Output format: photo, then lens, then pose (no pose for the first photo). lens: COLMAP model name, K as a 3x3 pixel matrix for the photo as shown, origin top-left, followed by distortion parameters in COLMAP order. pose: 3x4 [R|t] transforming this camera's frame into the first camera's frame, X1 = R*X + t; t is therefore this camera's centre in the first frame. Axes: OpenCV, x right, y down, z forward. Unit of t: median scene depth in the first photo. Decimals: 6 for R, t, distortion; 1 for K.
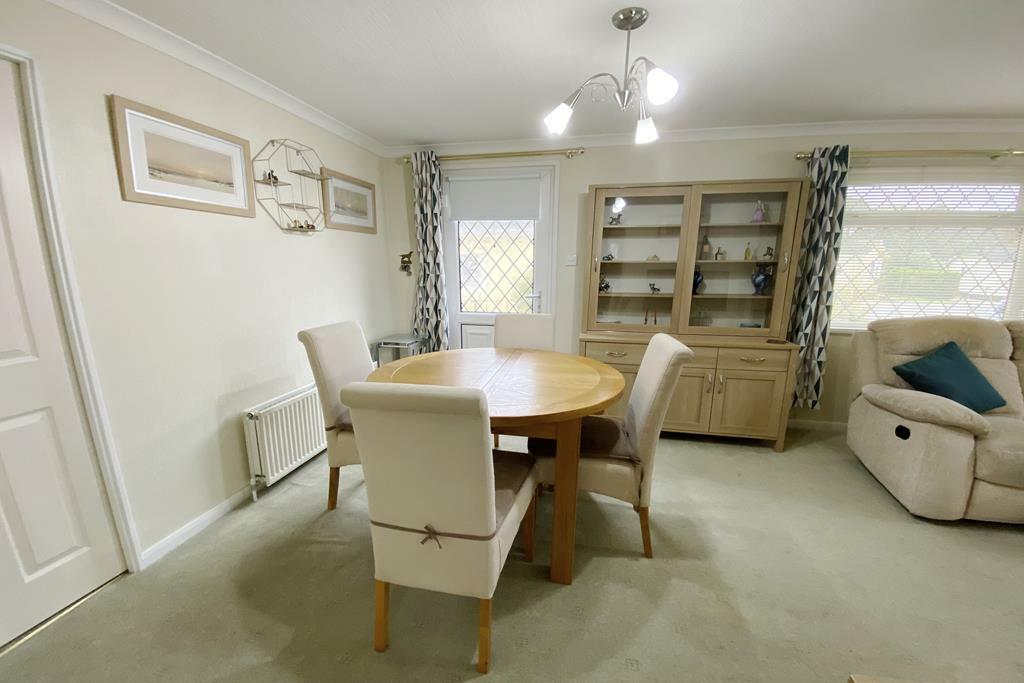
lens RADIAL K [[400.6, 0, 515.5], [0, 400.6, 351.4], [0, 0, 1]] dist [0.046703, -0.000900]
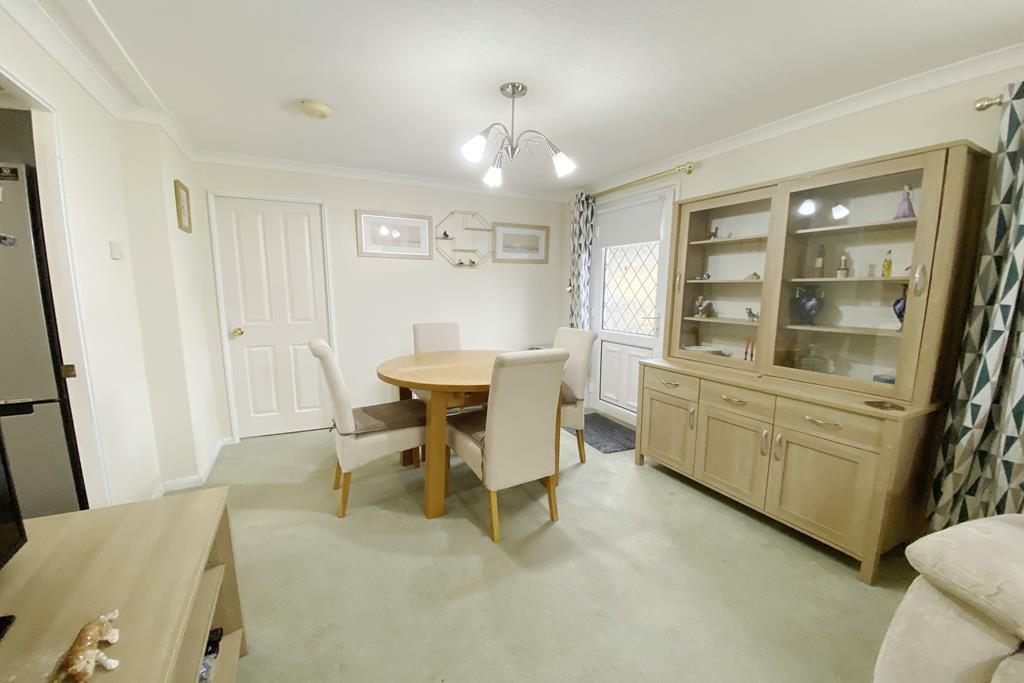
lens RADIAL K [[400.6, 0, 513.1], [0, 400.6, 341.2], [0, 0, 1]] dist [0.046703, -0.000900]
pose [[0.659071, 0.099312, -0.745495, 0.685828], [-0.163987, 0.986369, -0.013576, -0.016684], [0.733984, 0.131199, 0.666373, 0.134877]]
